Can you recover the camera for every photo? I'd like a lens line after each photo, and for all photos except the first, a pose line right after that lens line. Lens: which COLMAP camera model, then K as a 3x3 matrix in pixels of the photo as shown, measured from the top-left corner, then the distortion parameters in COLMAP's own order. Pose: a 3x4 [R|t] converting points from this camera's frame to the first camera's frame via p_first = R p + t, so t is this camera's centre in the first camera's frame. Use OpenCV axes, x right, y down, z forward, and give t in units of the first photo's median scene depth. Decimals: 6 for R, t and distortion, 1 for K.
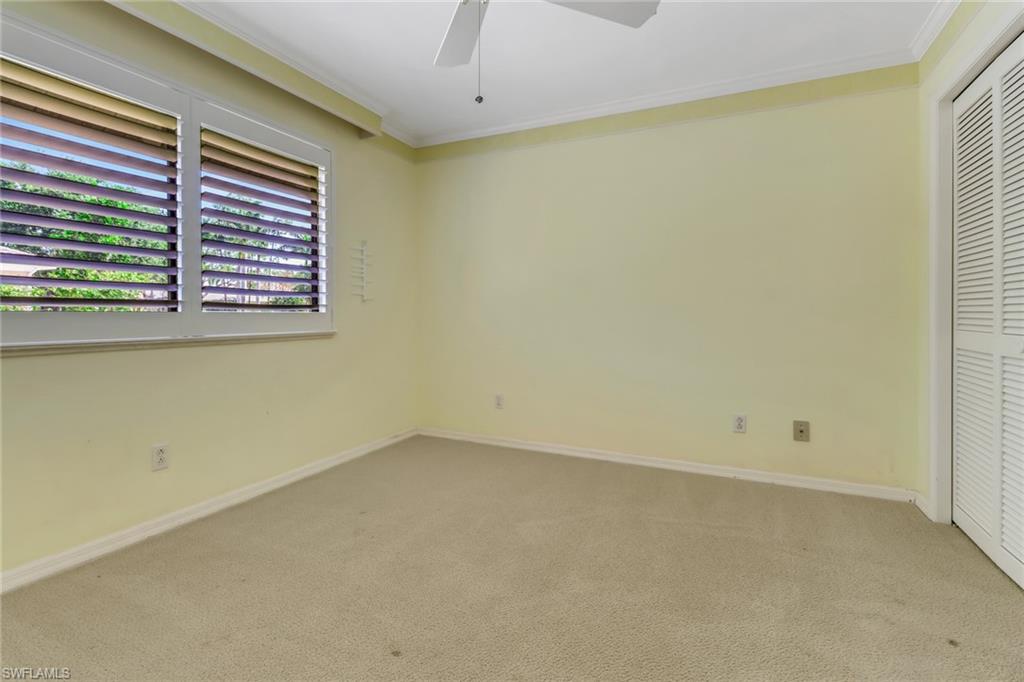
lens RADIAL K [[479.2, 0, 510.4], [0, 479.2, 324.3], [0, 0, 1]] dist [0.008364, -0.002923]
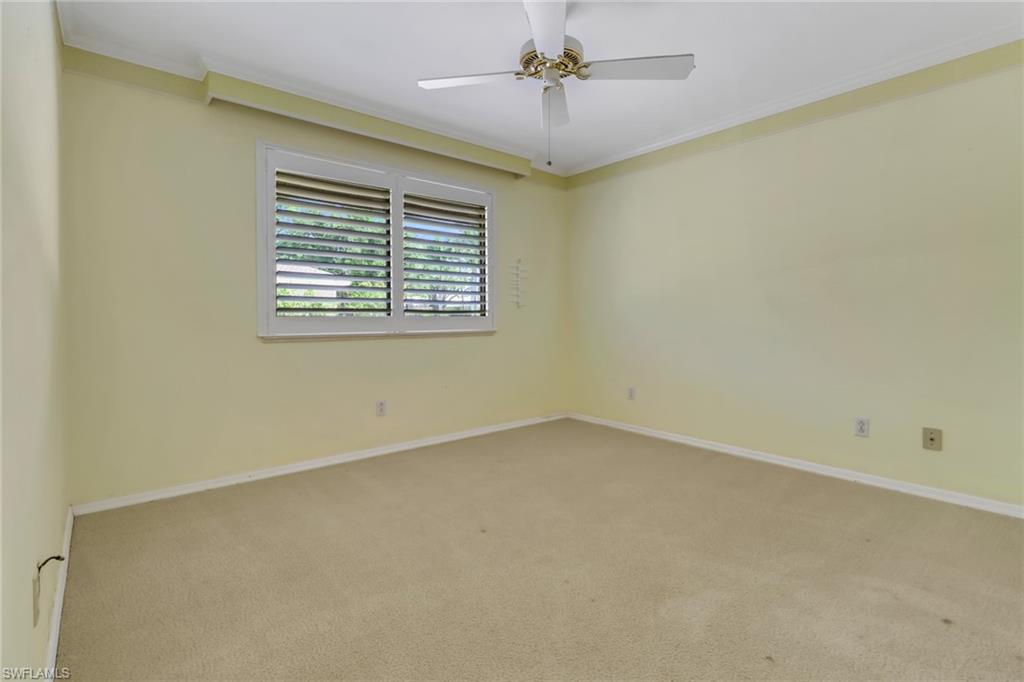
lens RADIAL K [[479.2, 0, 512.2], [0, 479.2, 335.3], [0, 0, 1]] dist [0.008364, -0.002923]
pose [[0.907105, 0.010857, -0.420764, 0.224807], [-0.004411, 0.999858, 0.016289, 0.007141], [0.420881, -0.012920, 0.907024, -0.170177]]
